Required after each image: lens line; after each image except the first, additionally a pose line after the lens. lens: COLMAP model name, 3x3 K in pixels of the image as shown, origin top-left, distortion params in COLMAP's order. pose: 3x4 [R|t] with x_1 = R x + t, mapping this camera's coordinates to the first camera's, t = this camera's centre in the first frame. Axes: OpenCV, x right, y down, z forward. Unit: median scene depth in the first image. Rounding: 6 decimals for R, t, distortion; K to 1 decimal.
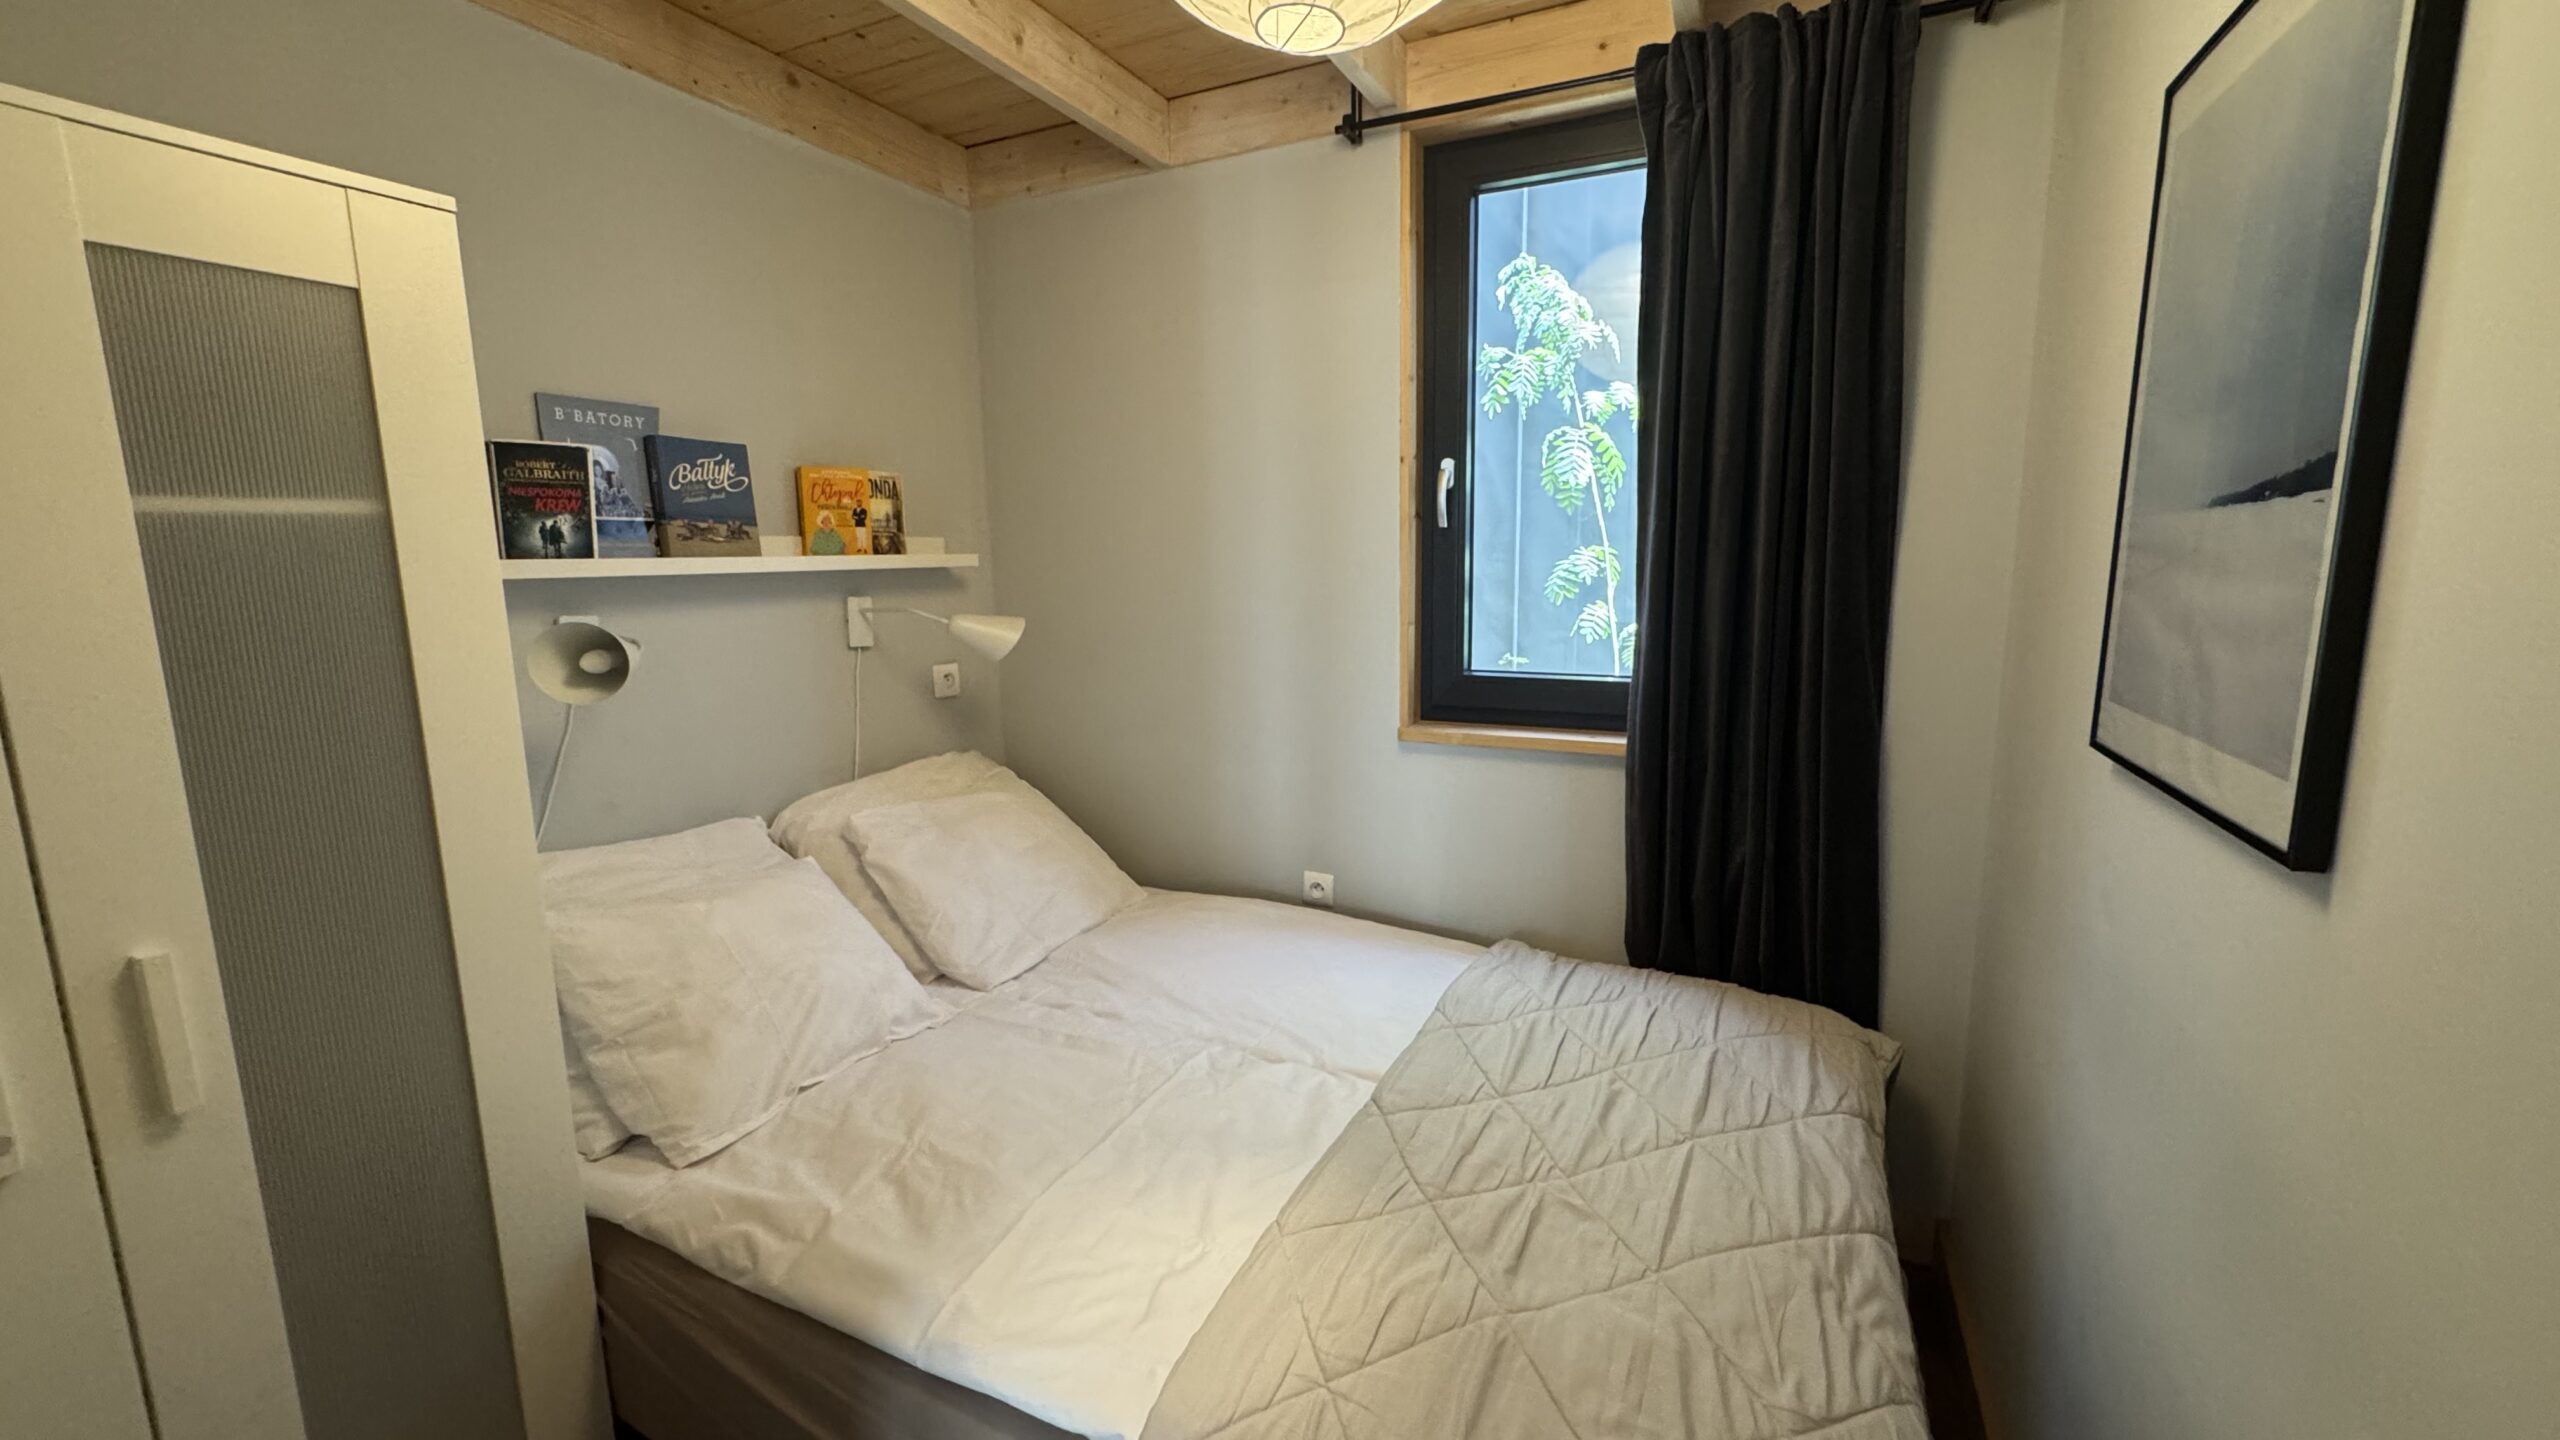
lens RADIAL K [[1018.1, 0, 1280.0], [0, 1018.1, 720.0], [0, 0, 1]] dist [-0.015576, -0.000100]
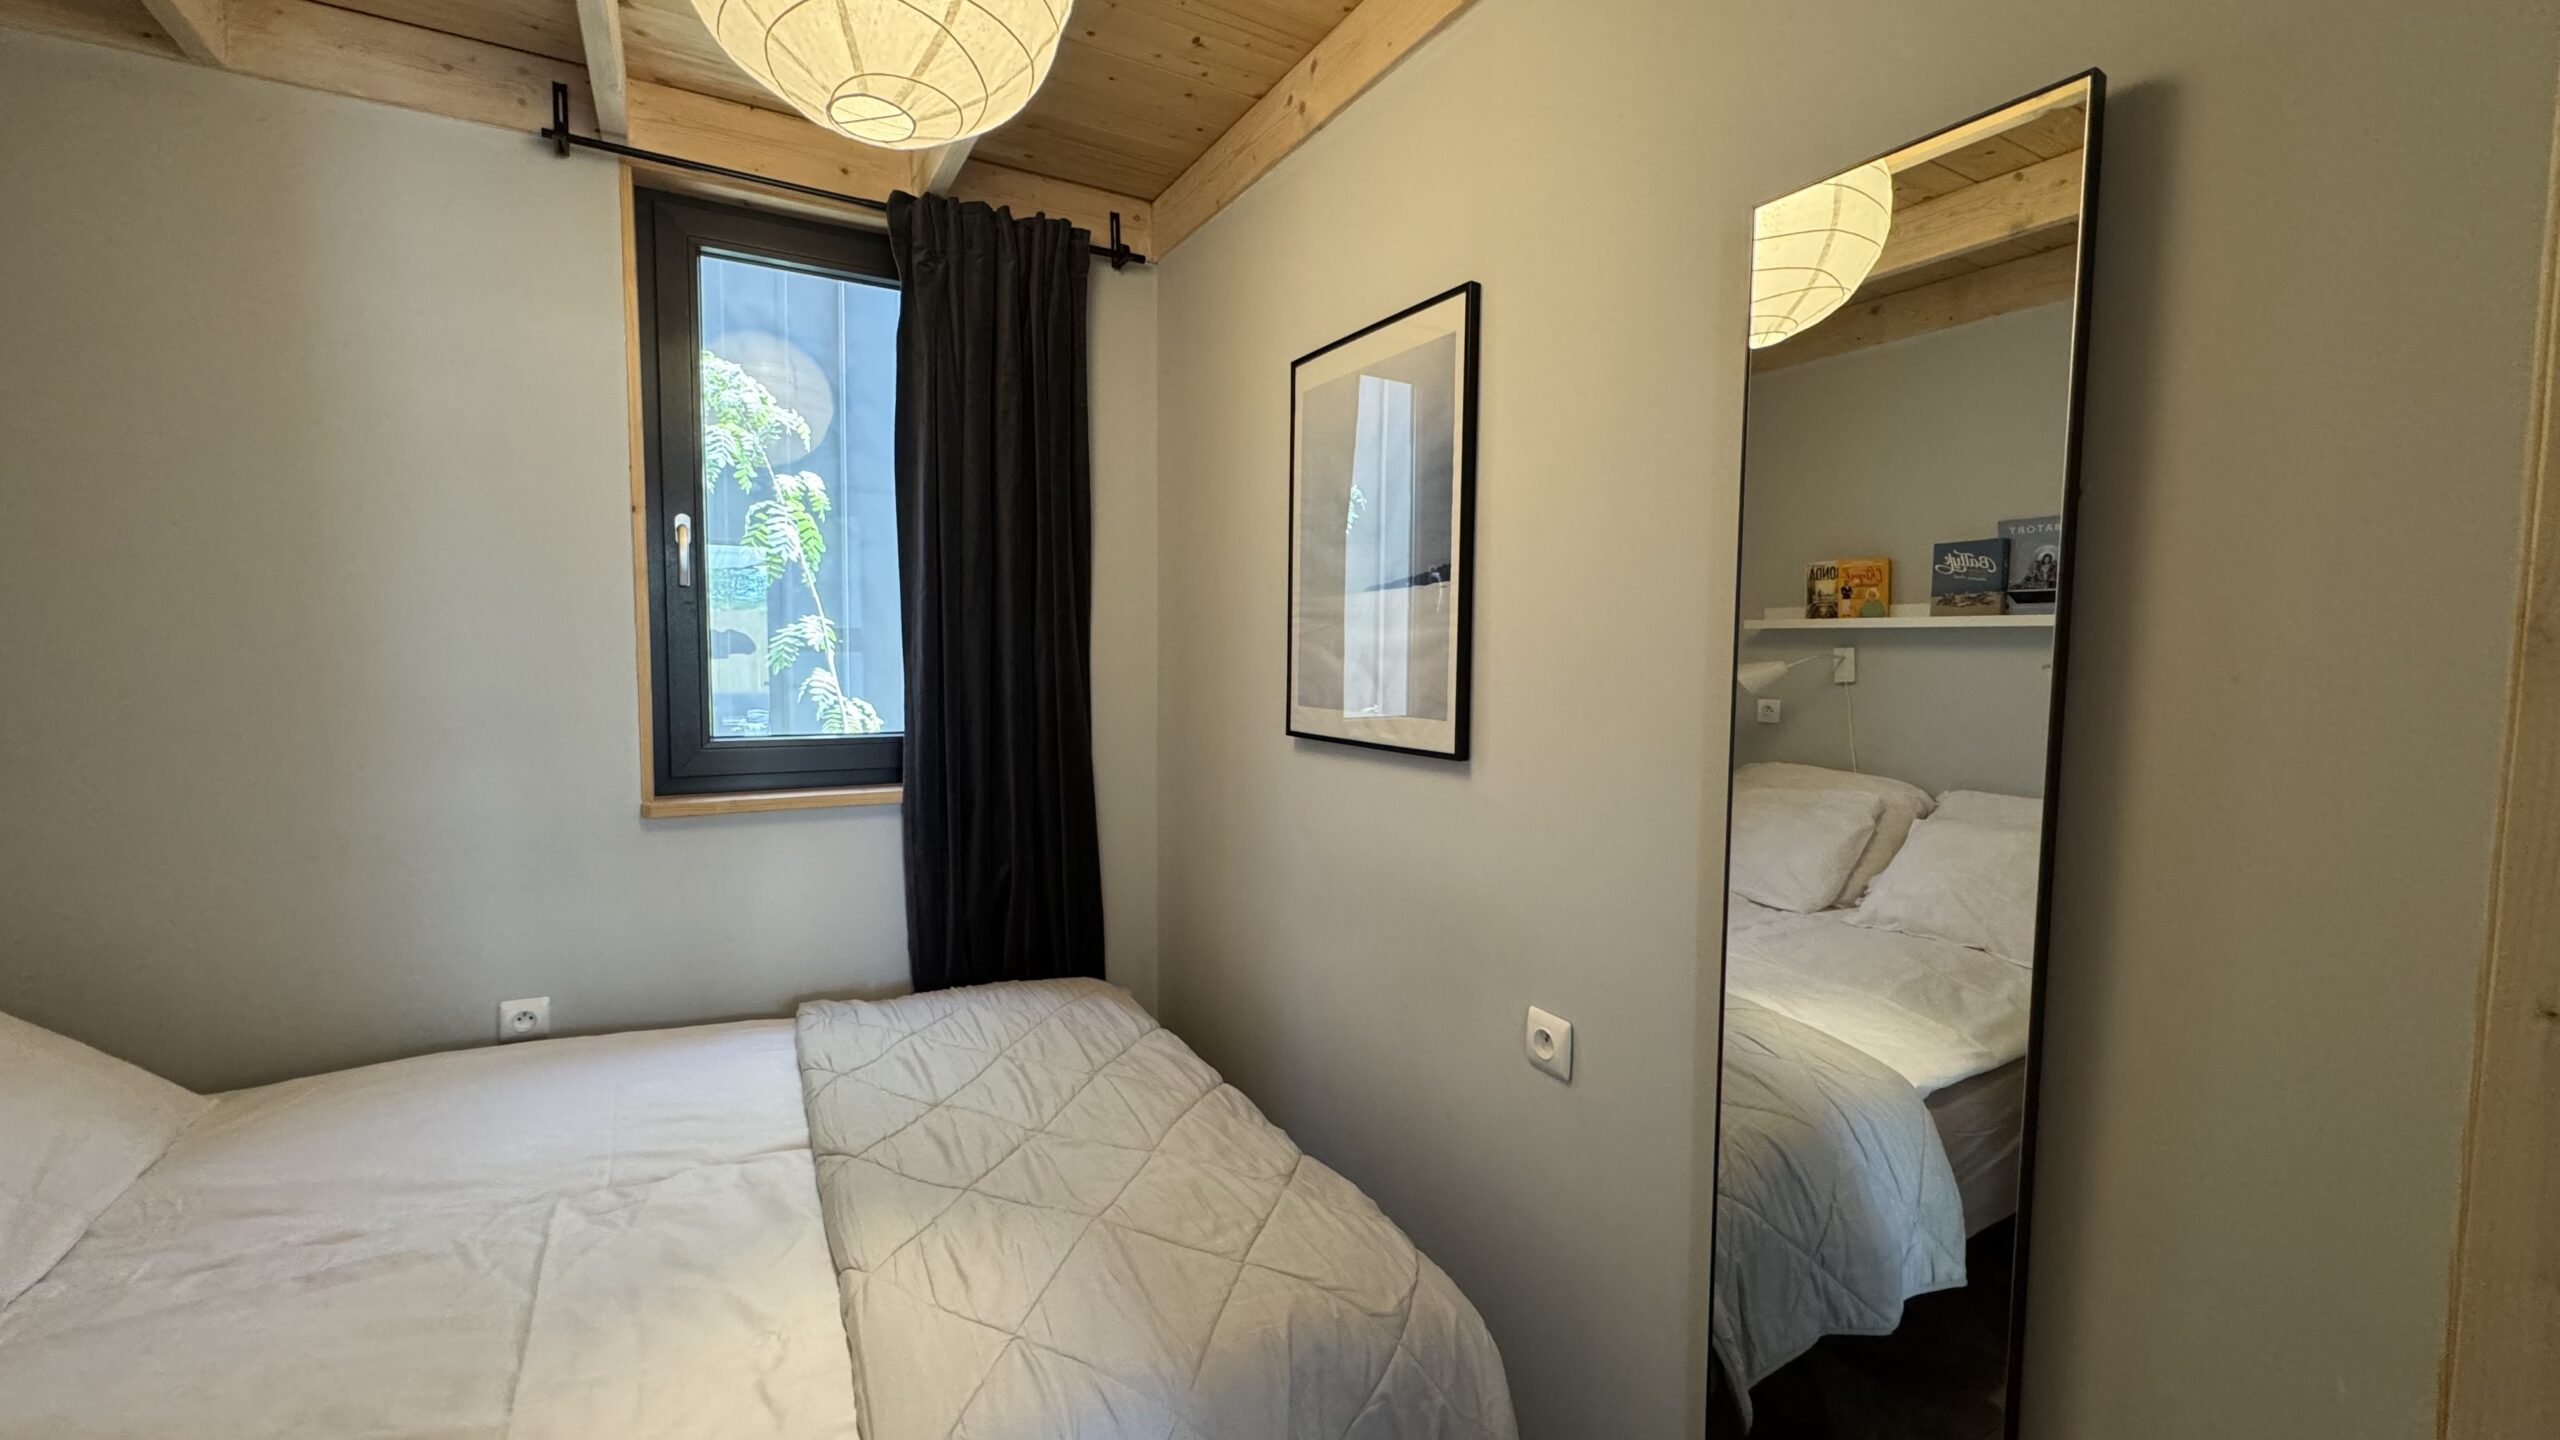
lens RADIAL K [[1016.0, 0, 1284.5], [0, 1016.0, 717.9], [0, 0, 1]] dist [-0.003488, -0.000577]
pose [[0.561072, -0.032360, 0.827135, -0.330748], [0.117394, 0.992246, -0.040812, 0.037766], [-0.819401, 0.119999, 0.560520, 0.034022]]
